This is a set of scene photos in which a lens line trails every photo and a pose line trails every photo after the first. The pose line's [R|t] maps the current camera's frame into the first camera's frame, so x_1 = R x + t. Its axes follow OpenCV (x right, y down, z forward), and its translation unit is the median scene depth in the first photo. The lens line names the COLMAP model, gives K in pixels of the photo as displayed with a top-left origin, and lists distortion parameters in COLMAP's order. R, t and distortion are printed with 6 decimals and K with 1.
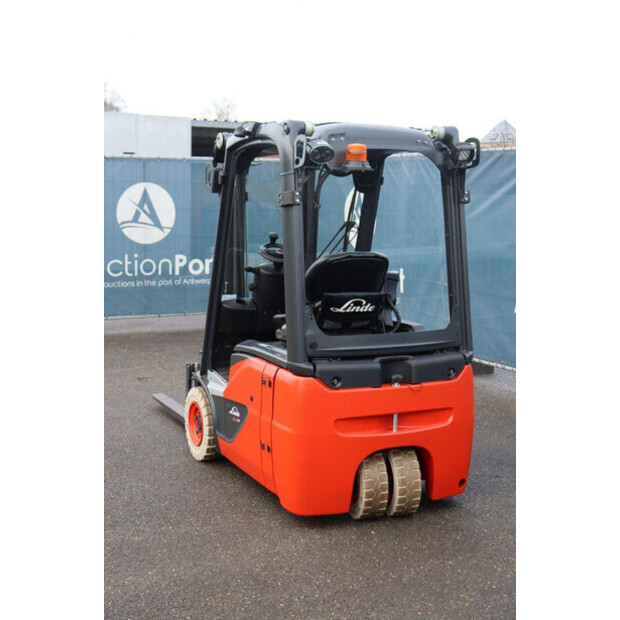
lens RADIAL K [[965.0, 0, 311.6], [0, 965.0, 308.2], [0, 0, 1]] dist [0.111667, 0.000000]
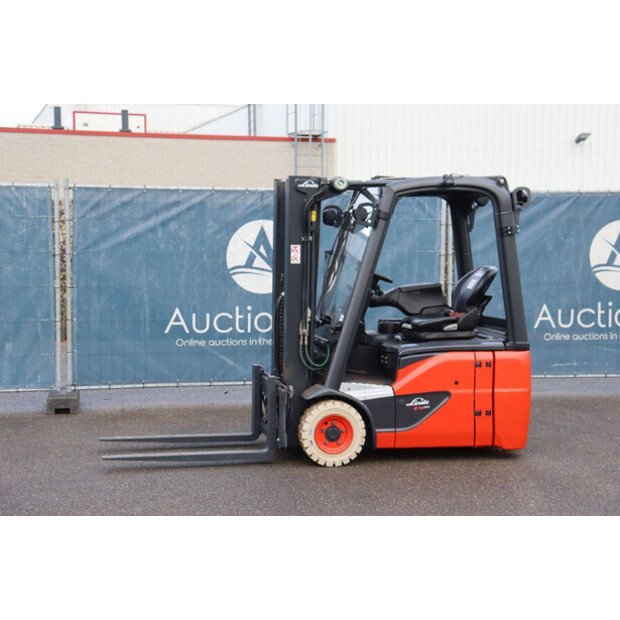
lens RADIAL K [[1194.6, 0, 325.8], [0, 1194.6, 299.3], [0, 0, 1]] dist [0.240222, 0.000000]
pose [[0.232057, -0.067908, 0.970329, -1.749334], [0.118471, 0.992107, 0.041099, -0.111594], [-0.965461, 0.105419, 0.238270, 0.802827]]
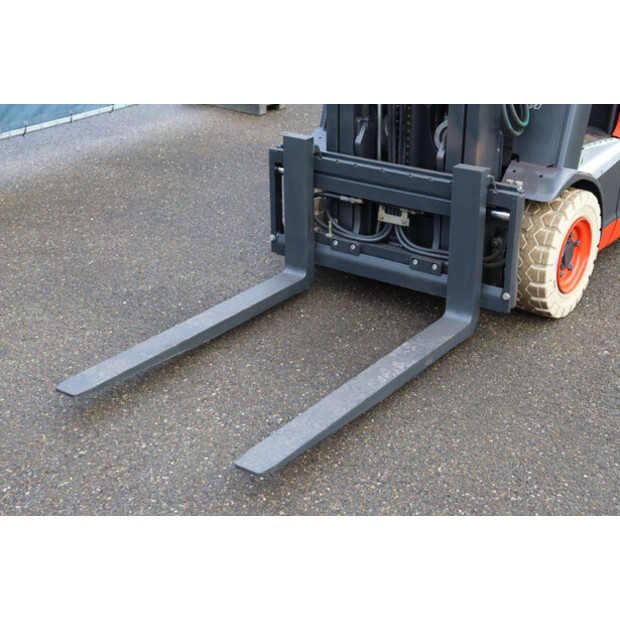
lens RADIAL K [[1013.0, 0, 309.4], [0, 1013.0, 308.8], [0, 0, 1]] dist [0.159402, 0.000000]
pose [[-0.478534, -0.368157, 0.797161, -0.646333], [0.111512, 0.875025, 0.471058, -0.184890], [-0.870959, 0.314311, -0.377675, 1.657257]]
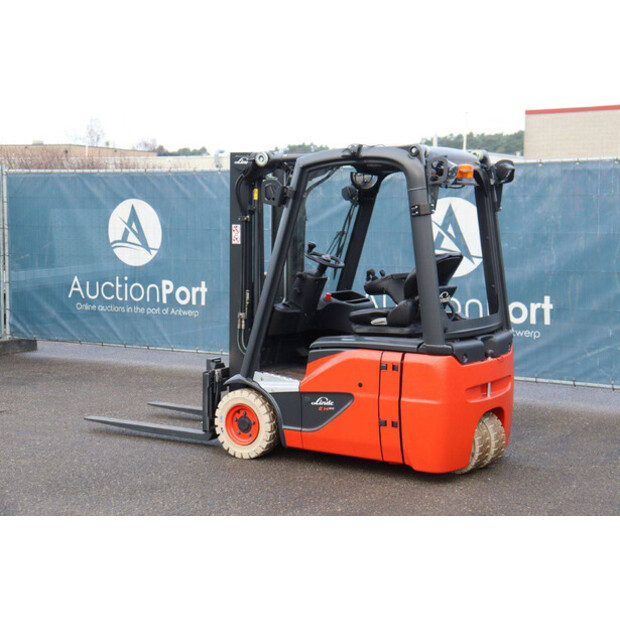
lens RADIAL K [[1146.7, 0, 308.6], [0, 1146.7, 298.3], [0, 0, 1]] dist [0.250348, 0.000000]
pose [[0.849177, -0.054849, 0.525252, -0.857493], [0.074846, 0.997052, -0.016887, 0.010286], [-0.522778, 0.053653, 0.850779, -0.136966]]
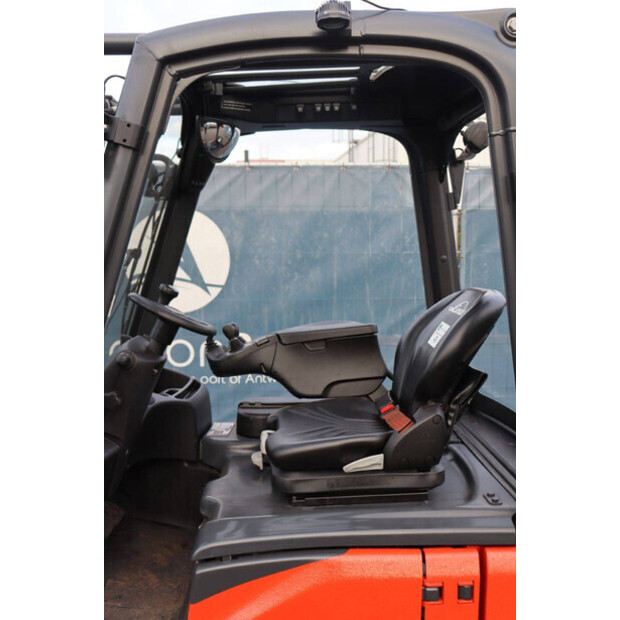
lens RADIAL K [[694.0, 0, 313.2], [0, 694.0, 314.3], [0, 0, 1]] dist [-0.033681, 0.000000]
pose [[0.390144, -0.108525, 0.914336, -0.354702], [0.118284, 0.990709, 0.067119, -0.082035], [-0.913125, 0.081965, 0.399356, 0.921054]]
